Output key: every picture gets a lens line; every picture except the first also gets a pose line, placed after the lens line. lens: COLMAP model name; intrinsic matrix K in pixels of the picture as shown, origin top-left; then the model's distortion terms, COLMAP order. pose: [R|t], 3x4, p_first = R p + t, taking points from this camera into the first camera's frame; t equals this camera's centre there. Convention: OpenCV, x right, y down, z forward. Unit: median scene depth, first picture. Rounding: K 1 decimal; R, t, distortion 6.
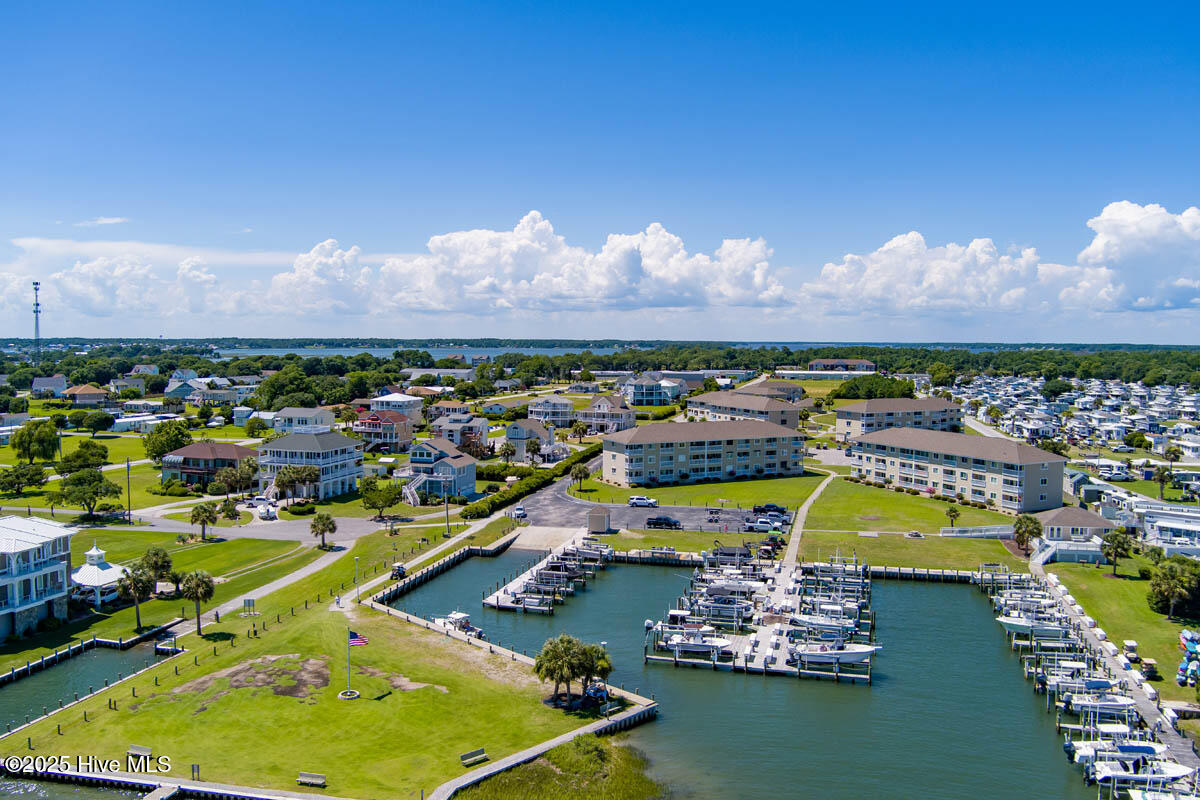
lens RADIAL K [[966.9, 0, 598.5], [0, 966.9, 397.6], [0, 0, 1]] dist [-0.069222, 0.006334]
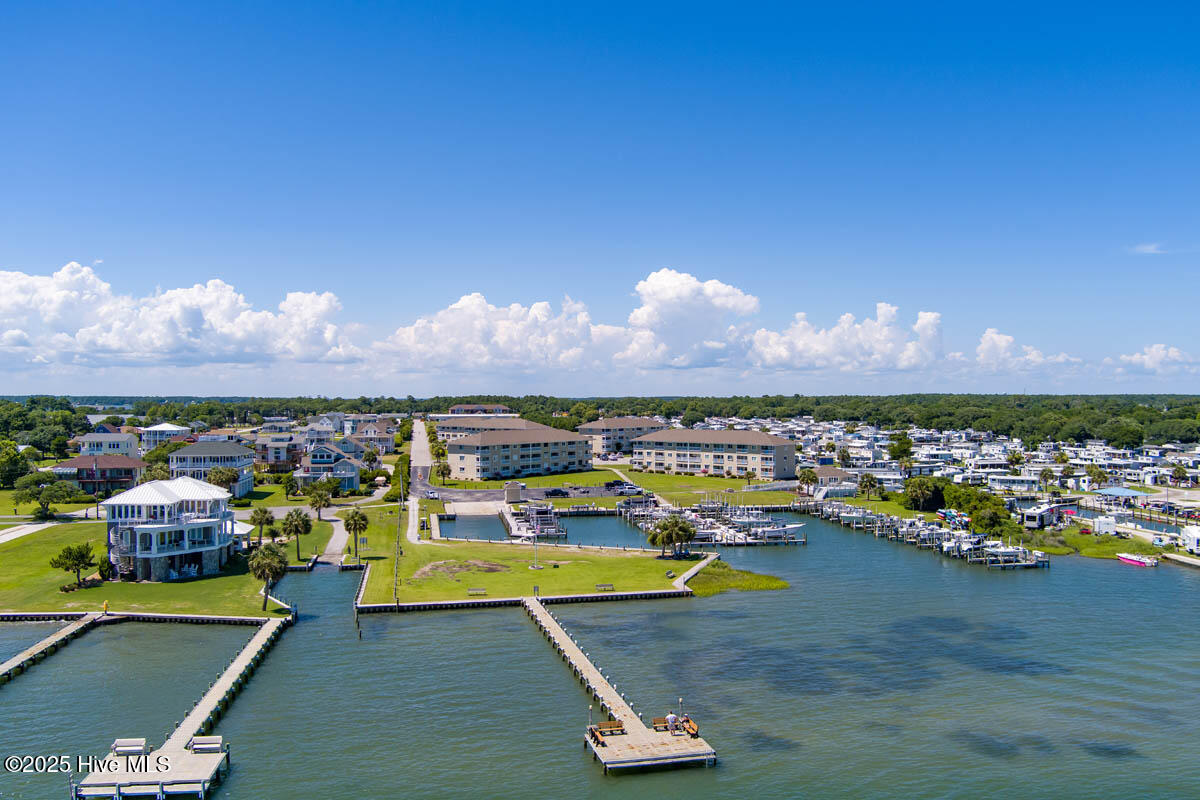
lens RADIAL K [[966.9, 0, 598.5], [0, 966.9, 397.6], [0, 0, 1]] dist [-0.069222, 0.006334]
pose [[0.906428, -0.005343, 0.422327, -0.347722], [0.030290, 0.998168, -0.052383, 0.055517], [-0.421273, 0.060274, 0.904929, -0.179509]]
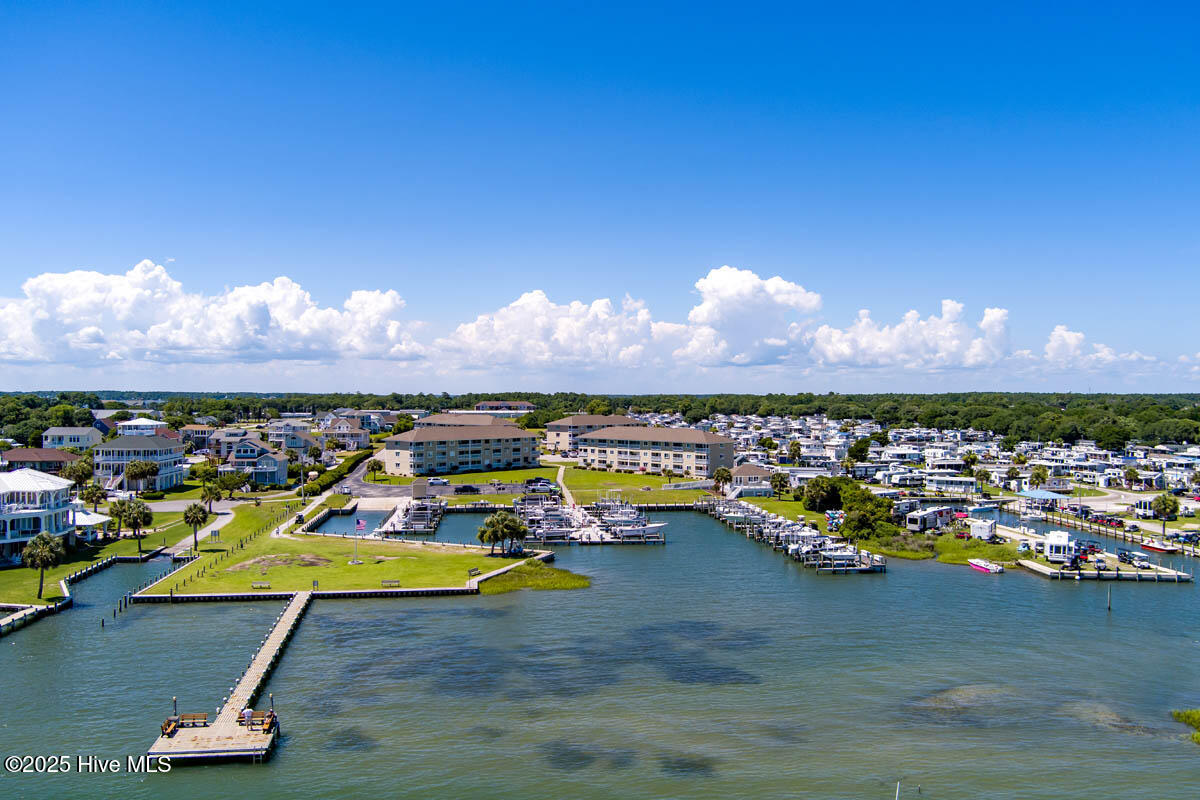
lens RADIAL K [[966.9, 0, 598.5], [0, 966.9, 397.6], [0, 0, 1]] dist [-0.069222, 0.006334]
pose [[0.930949, -0.003278, 0.365134, -0.196883], [0.023606, 0.998408, -0.051222, 0.060054], [-0.364385, 0.056305, 0.929545, -0.238492]]
